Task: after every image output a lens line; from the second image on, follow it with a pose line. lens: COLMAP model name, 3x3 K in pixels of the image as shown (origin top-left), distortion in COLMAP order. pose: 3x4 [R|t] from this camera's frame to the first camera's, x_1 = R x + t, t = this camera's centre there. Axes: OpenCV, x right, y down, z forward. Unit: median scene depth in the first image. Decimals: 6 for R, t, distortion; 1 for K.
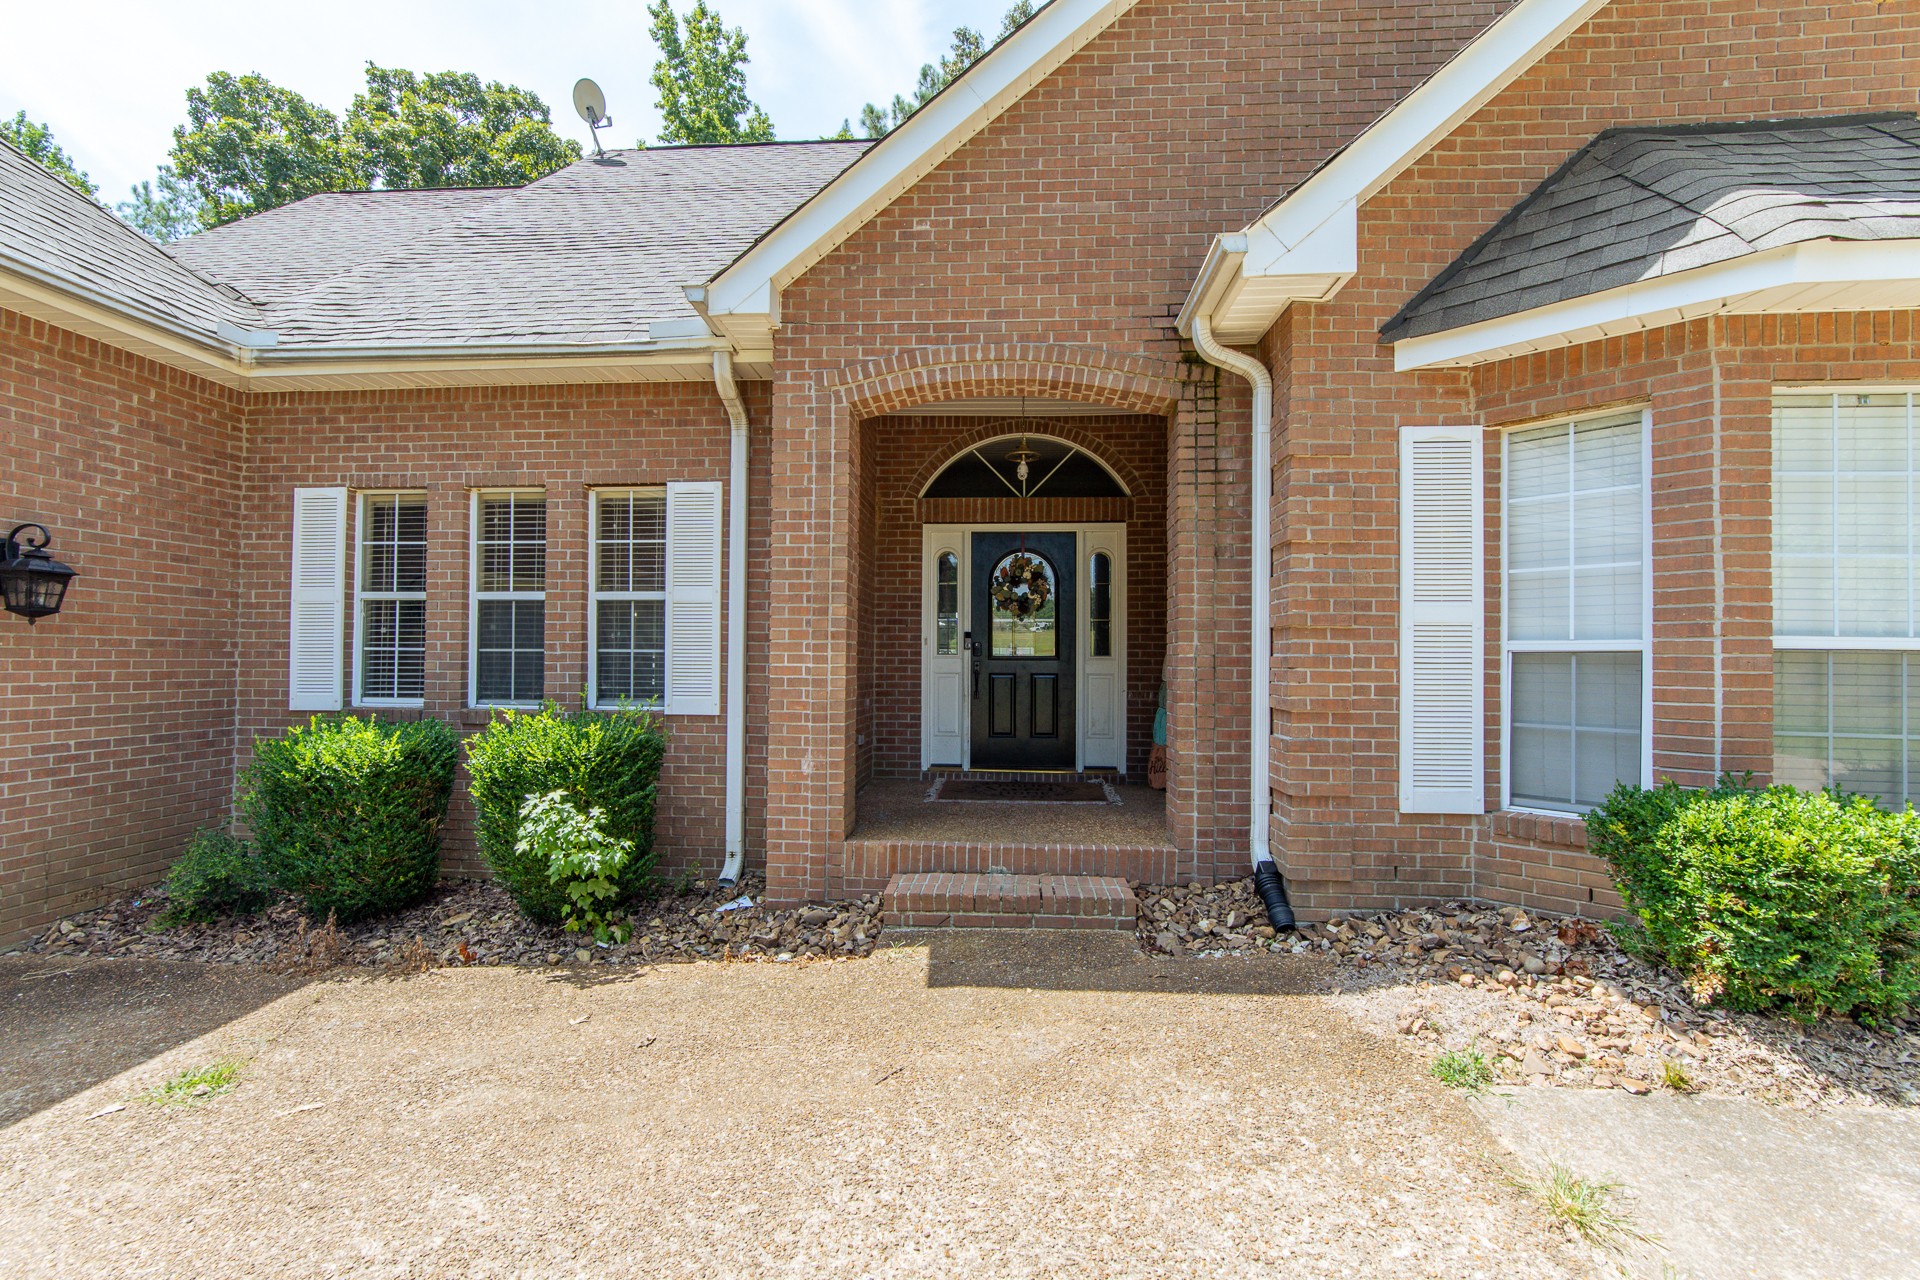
lens RADIAL K [[847.0, 0, 945.9], [0, 847.0, 645.2], [0, 0, 1]] dist [-0.002699, 0.003529]
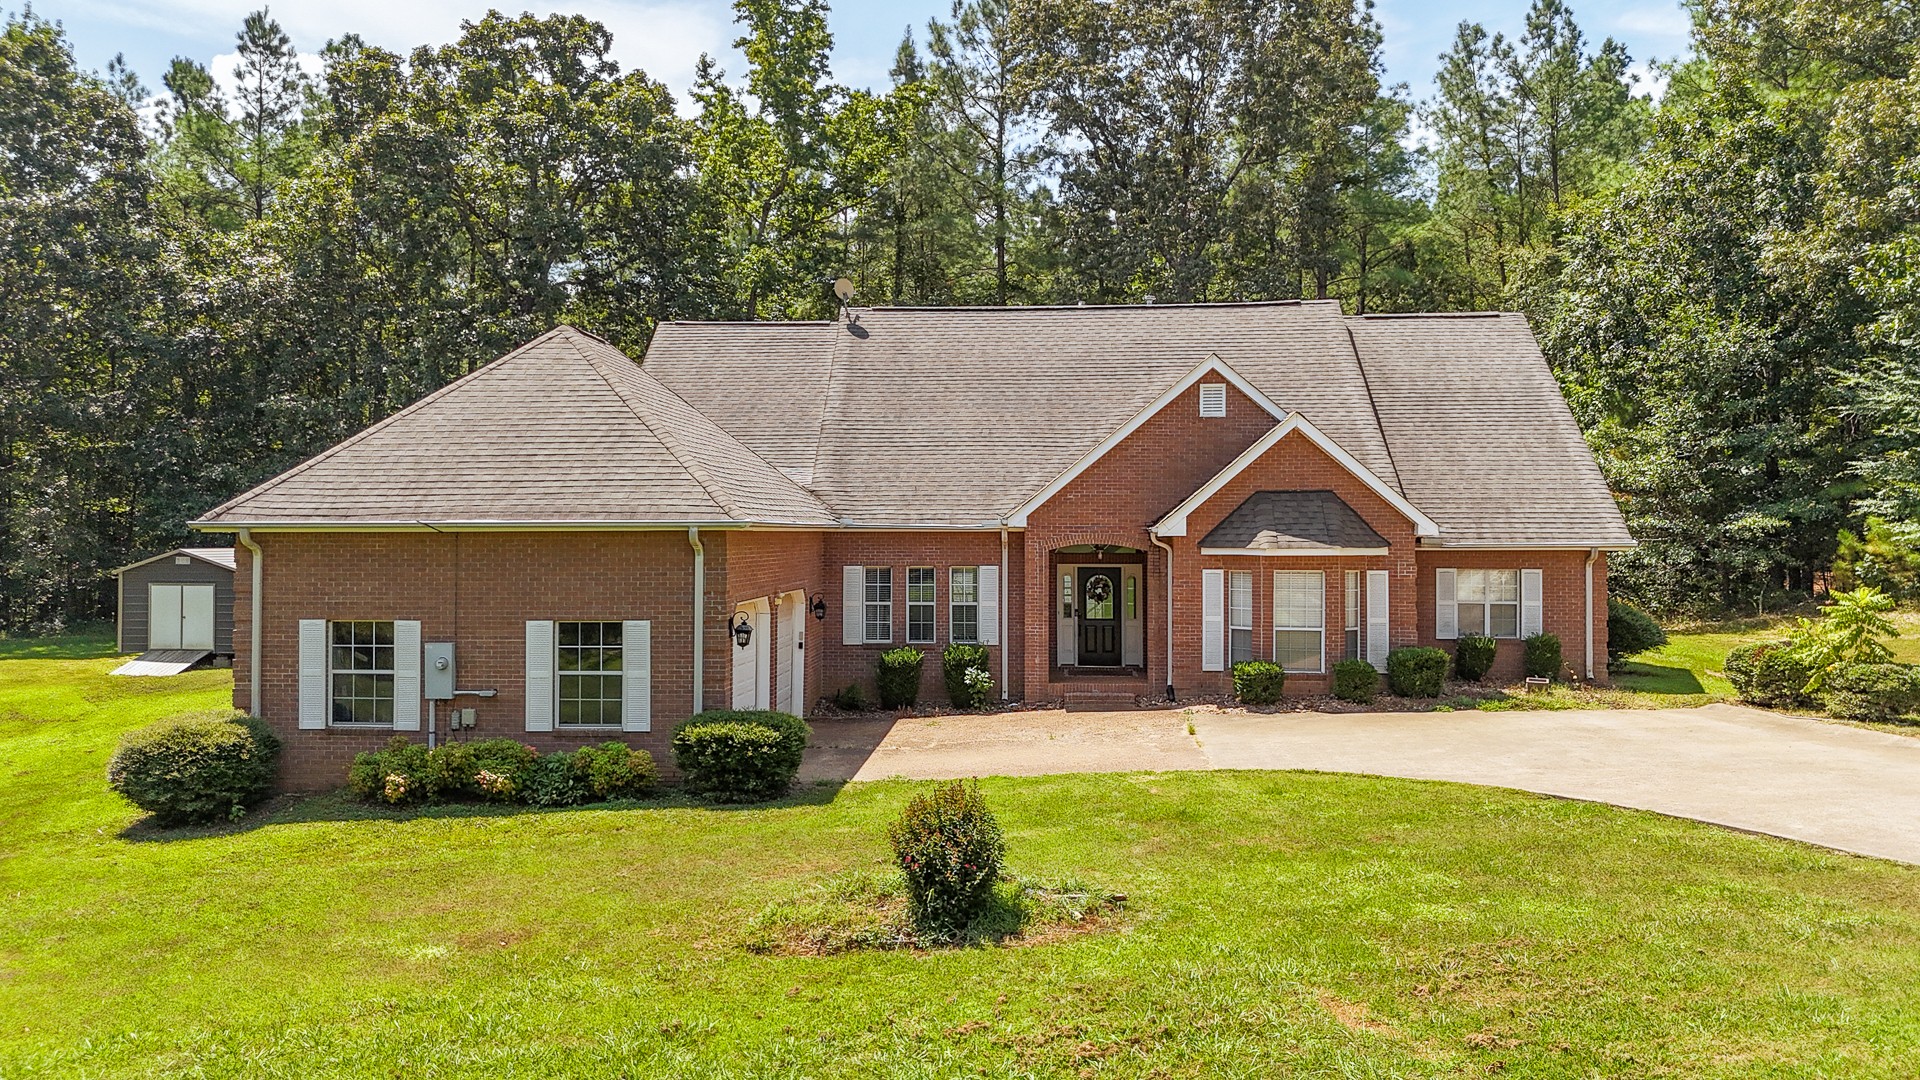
lens RADIAL K [[1396.2, 0, 947.2], [0, 1396.2, 538.1], [0, 0, 1]] dist [0.145092, -0.274545]
pose [[0.999970, -0.007240, 0.002752, -0.460308], [0.007178, 0.999735, 0.021866, -0.400354], [-0.002910, -0.021845, 0.999757, -3.888975]]
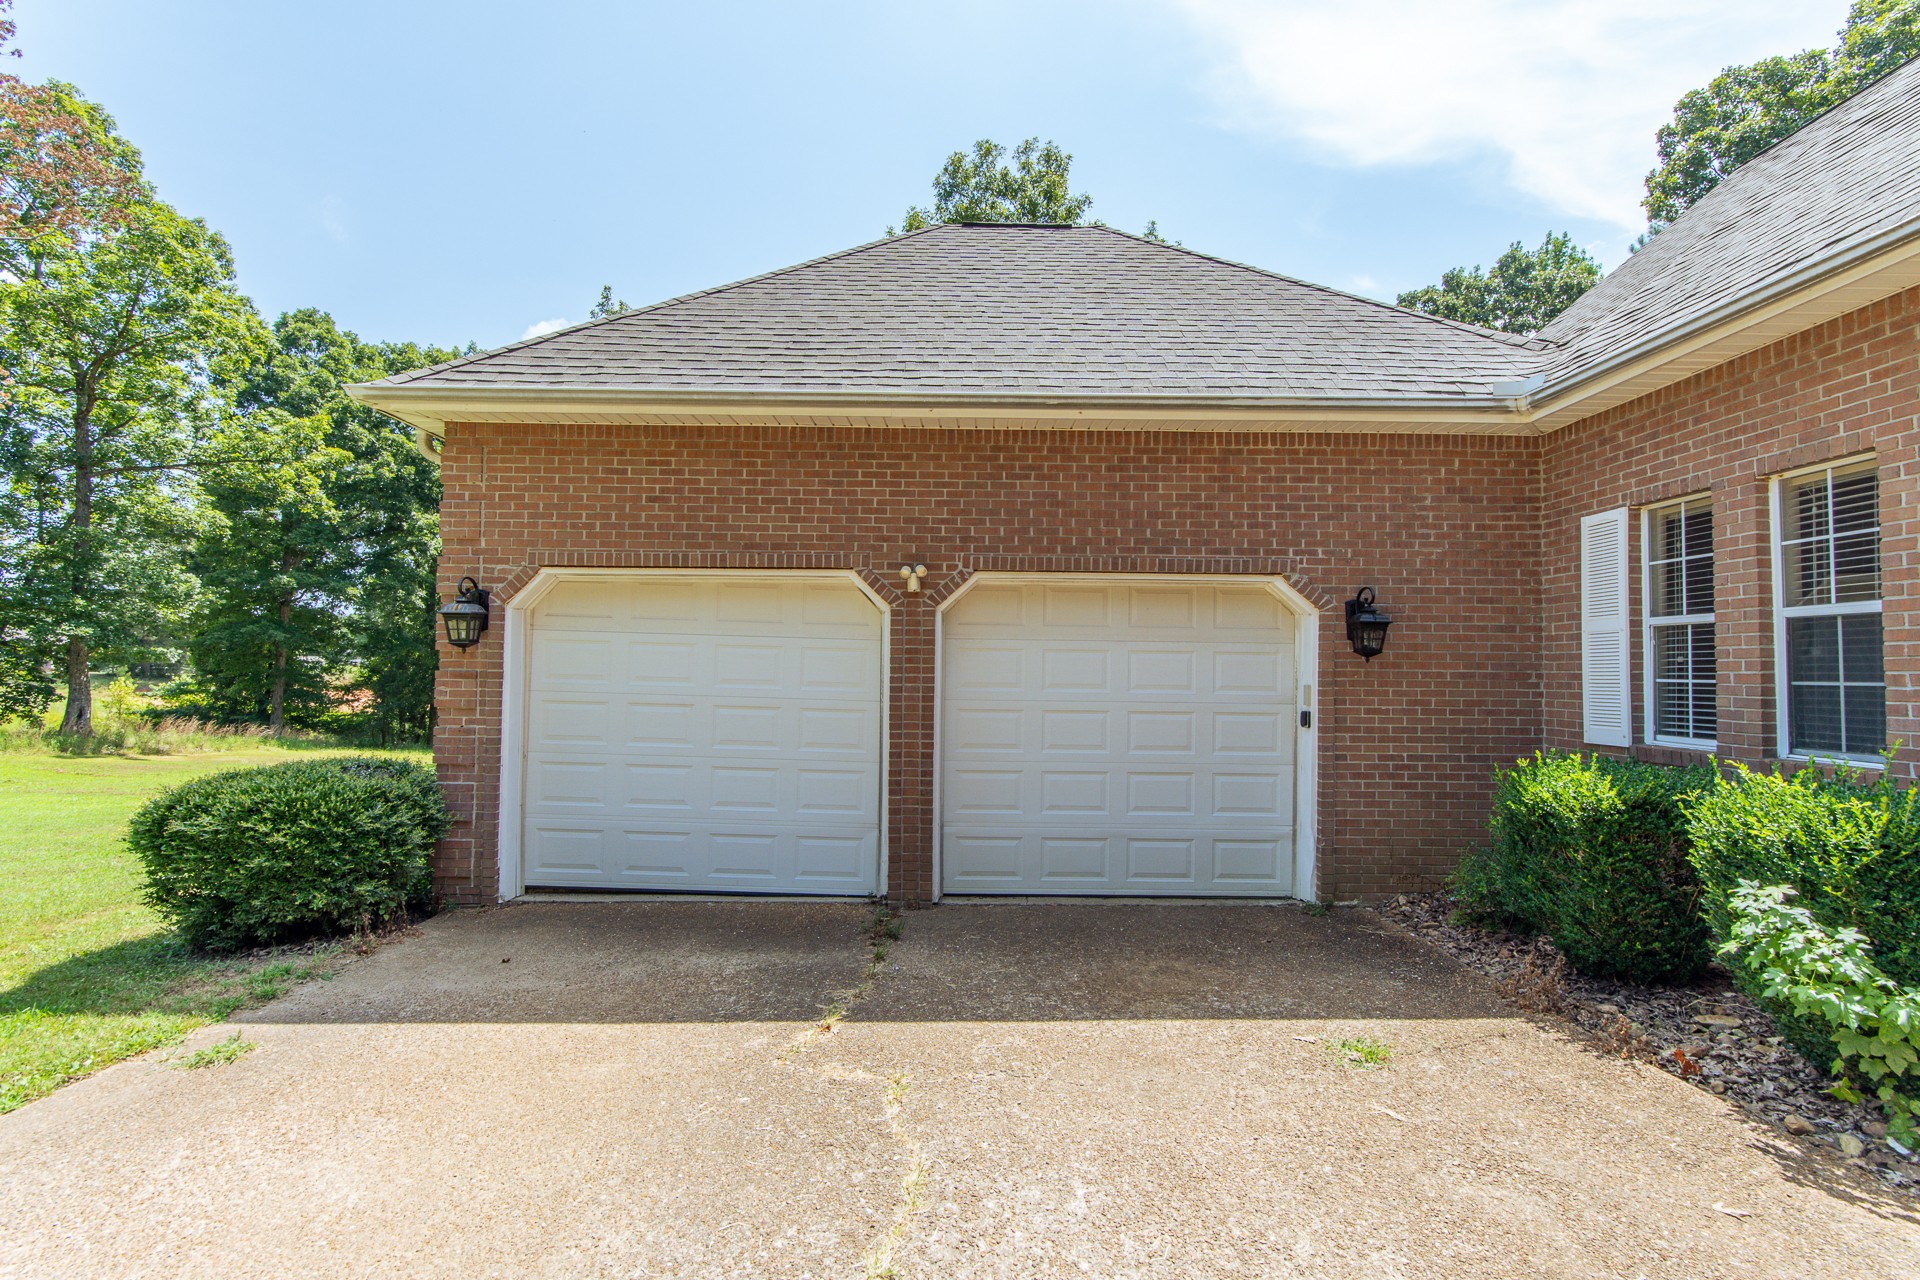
lens RADIAL K [[847.0, 0, 945.9], [0, 847.0, 645.2], [0, 0, 1]] dist [-0.002699, 0.003529]
pose [[0.090029, -0.035461, -0.995308, 0.152327], [0.008228, 0.999358, -0.034861, -0.008784], [0.995905, -0.005051, 0.090263, 0.181408]]
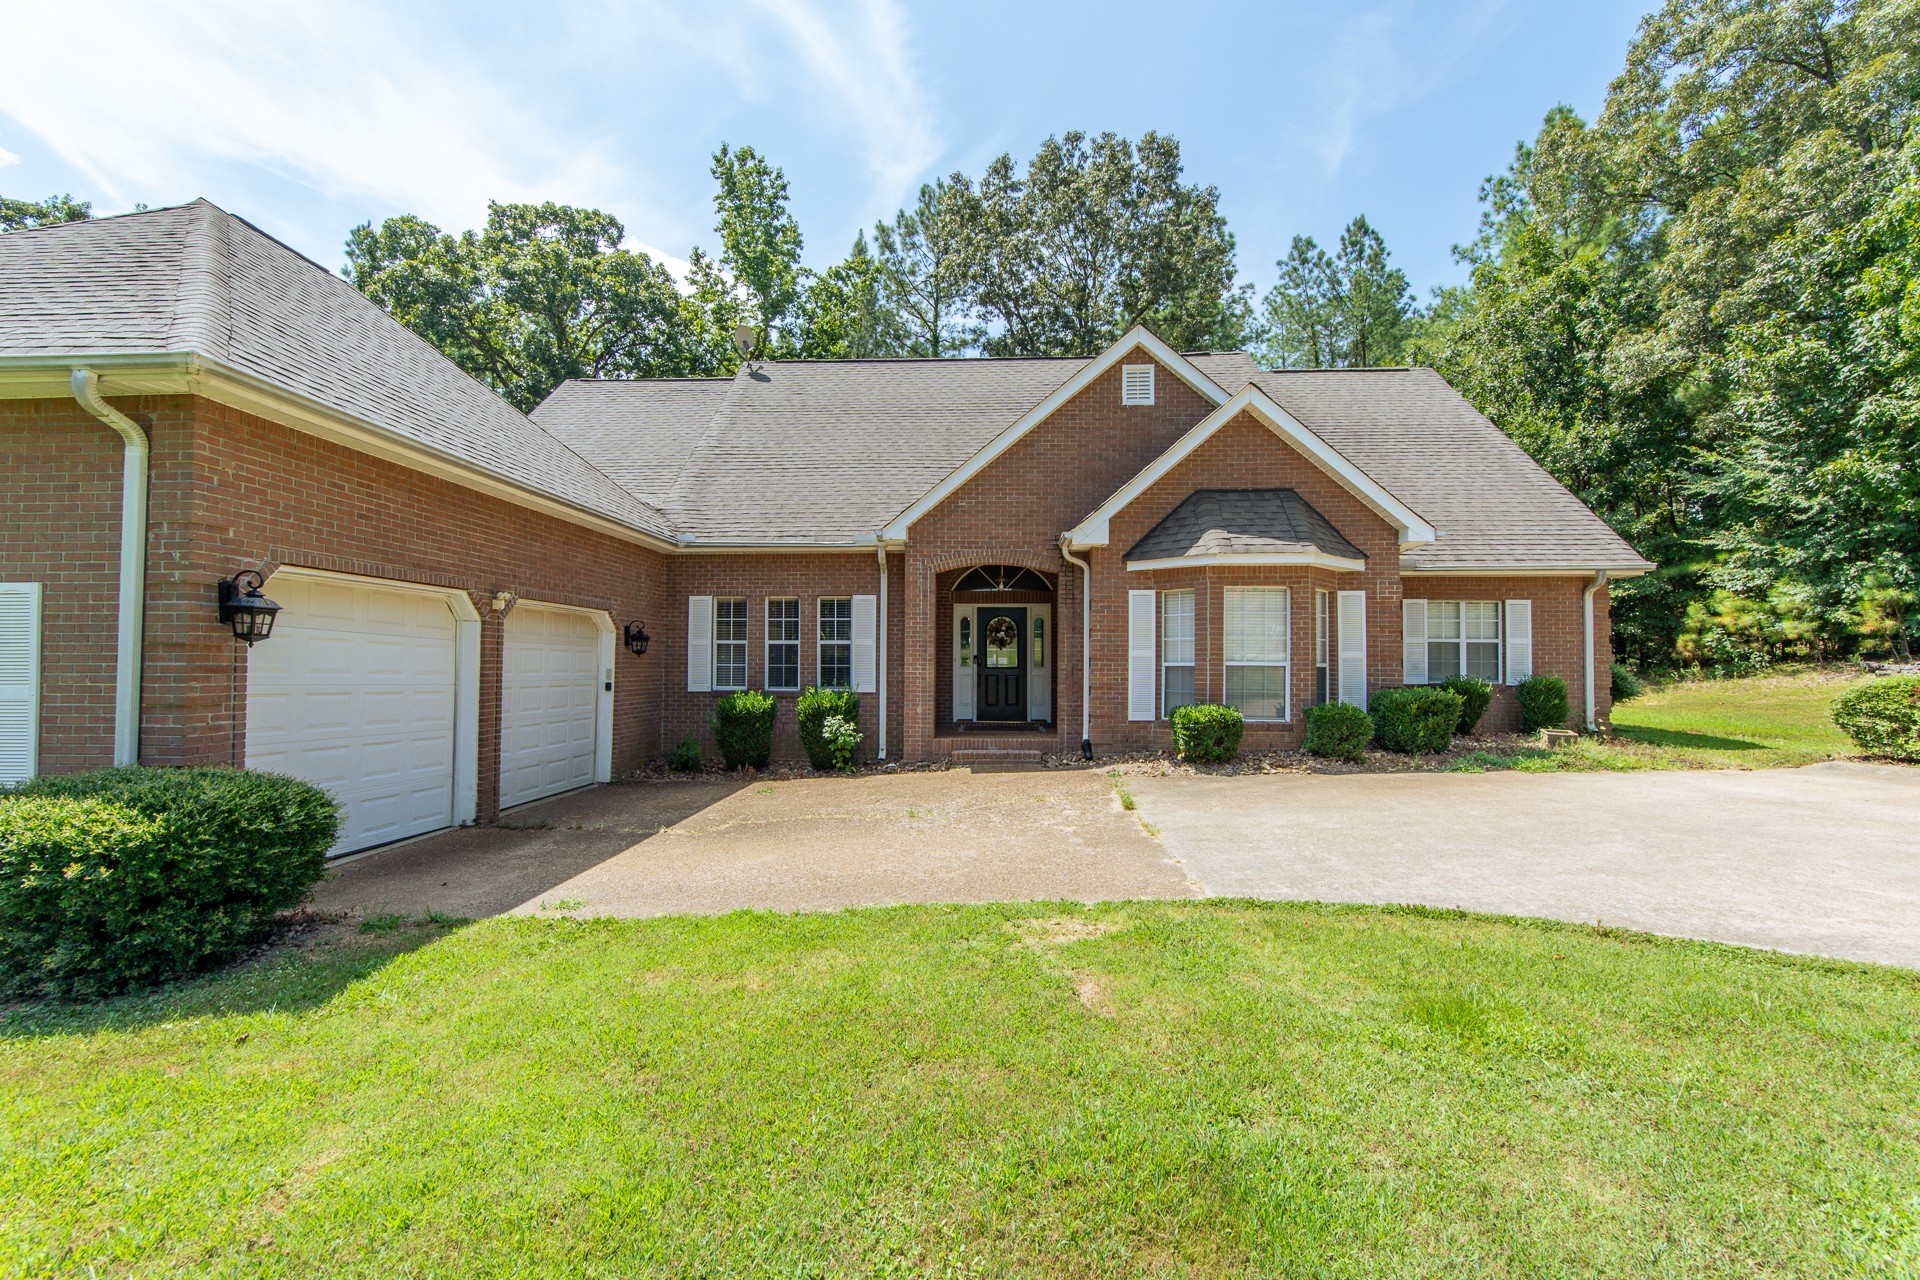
lens RADIAL K [[847.0, 0, 945.9], [0, 847.0, 645.2], [0, 0, 1]] dist [-0.002699, 0.003529]
pose [[0.999794, -0.002144, 0.020202, -0.117350], [0.002282, 0.999974, -0.006833, -0.034463], [-0.020187, 0.006878, 0.999773, -1.423792]]
